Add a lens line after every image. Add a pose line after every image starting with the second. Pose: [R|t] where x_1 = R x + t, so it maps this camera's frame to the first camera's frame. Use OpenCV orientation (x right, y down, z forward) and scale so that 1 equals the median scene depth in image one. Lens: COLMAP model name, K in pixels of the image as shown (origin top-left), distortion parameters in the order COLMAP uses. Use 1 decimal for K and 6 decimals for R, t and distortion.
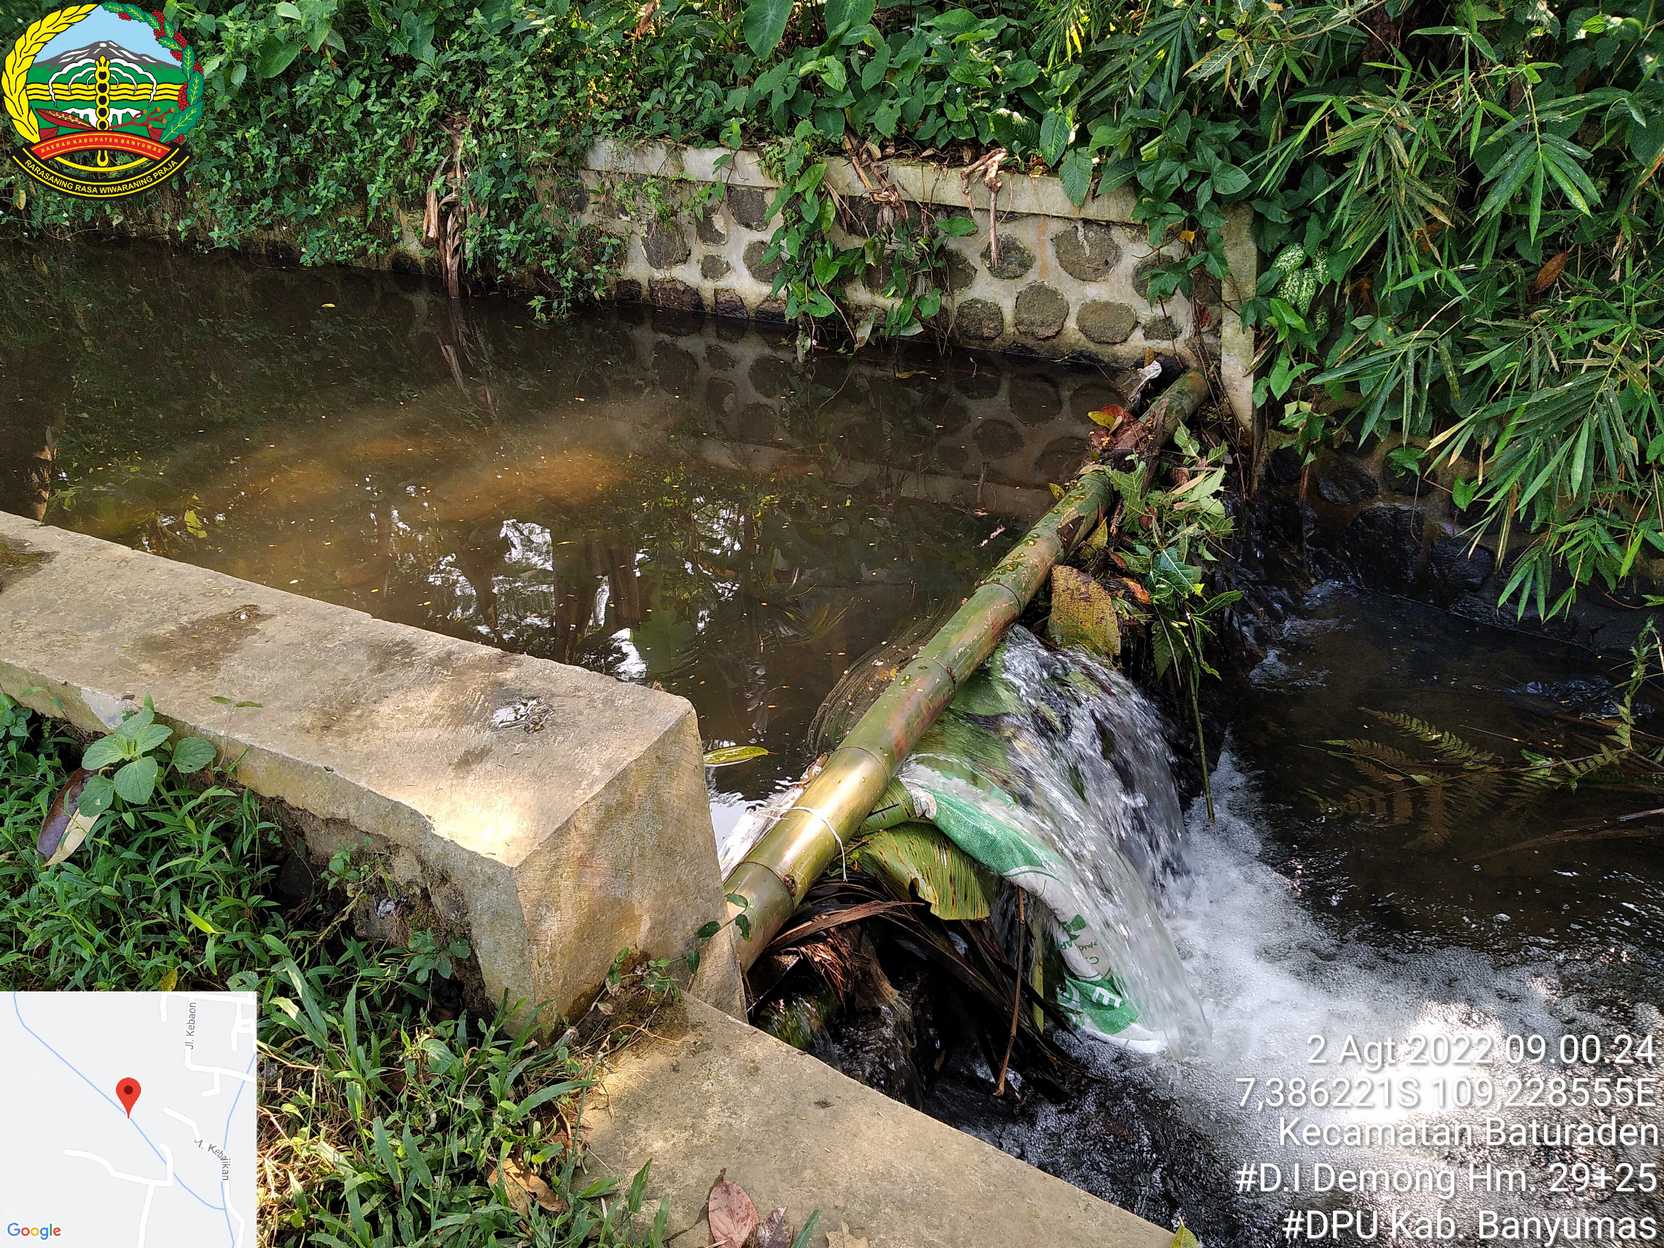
lens RADIAL K [[1384.9, 0, 821.3], [0, 1384.9, 640.5], [0, 0, 1]] dist [0.037545, -0.107191]
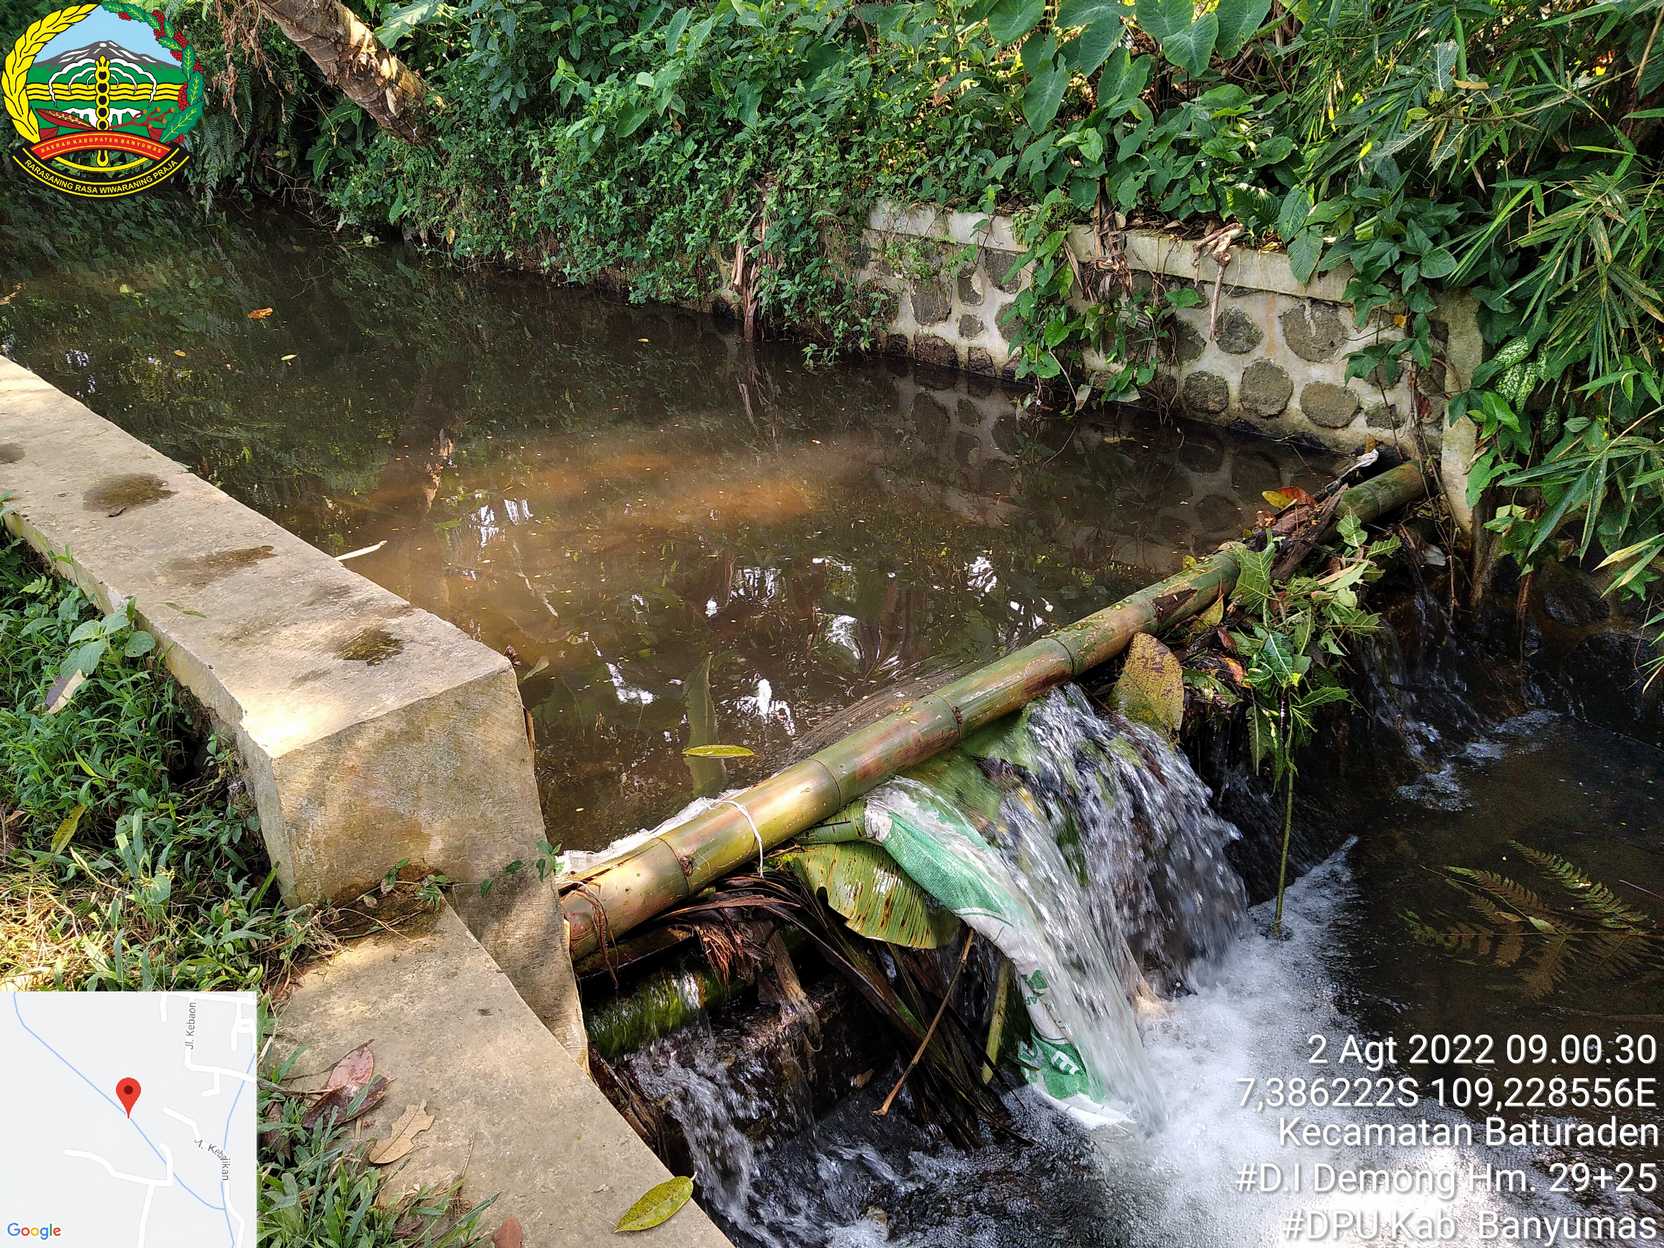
lens RADIAL K [[1384.9, 0, 826.7], [0, 1384.9, 643.6], [0, 0, 1]] dist [0.037545, -0.107191]
pose [[0.941011, 0.134939, -0.310305, 0.198668], [-0.148915, 0.988612, -0.021684, 0.005955], [0.303846, 0.066615, 0.950390, -0.006325]]
